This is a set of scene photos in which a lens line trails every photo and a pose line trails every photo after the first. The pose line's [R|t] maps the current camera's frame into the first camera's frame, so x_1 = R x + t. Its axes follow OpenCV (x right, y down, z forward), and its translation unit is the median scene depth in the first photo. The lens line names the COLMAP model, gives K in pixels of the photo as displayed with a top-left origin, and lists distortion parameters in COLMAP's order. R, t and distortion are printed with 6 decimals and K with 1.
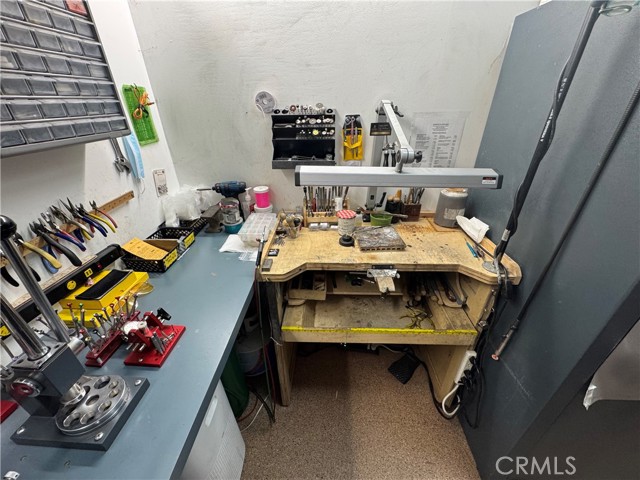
lens RADIAL K [[254.9, 0, 320.0], [0, 254.9, 240.0], [0, 0, 1]] dist [-0.002485, -0.000070]
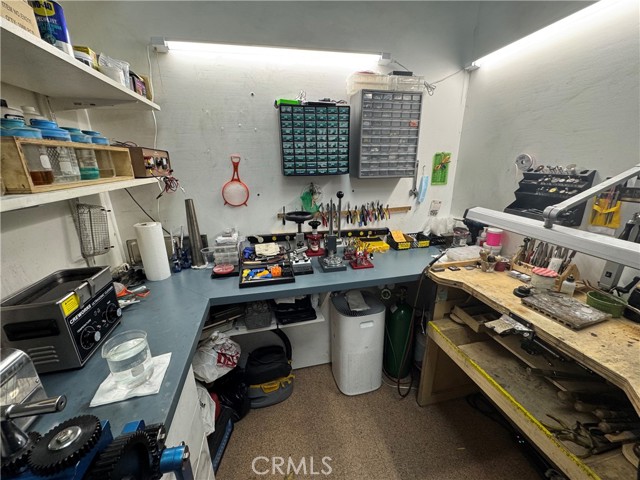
lens RADIAL K [[254.9, 0, 320.0], [0, 254.9, 240.0], [0, 0, 1]] dist [-0.002485, -0.000070]
pose [[0.263471, 0.296341, -0.918022, 0.769477], [-0.455432, 0.877124, 0.152431, 0.032570], [0.850391, 0.377936, 0.366060, -0.116811]]
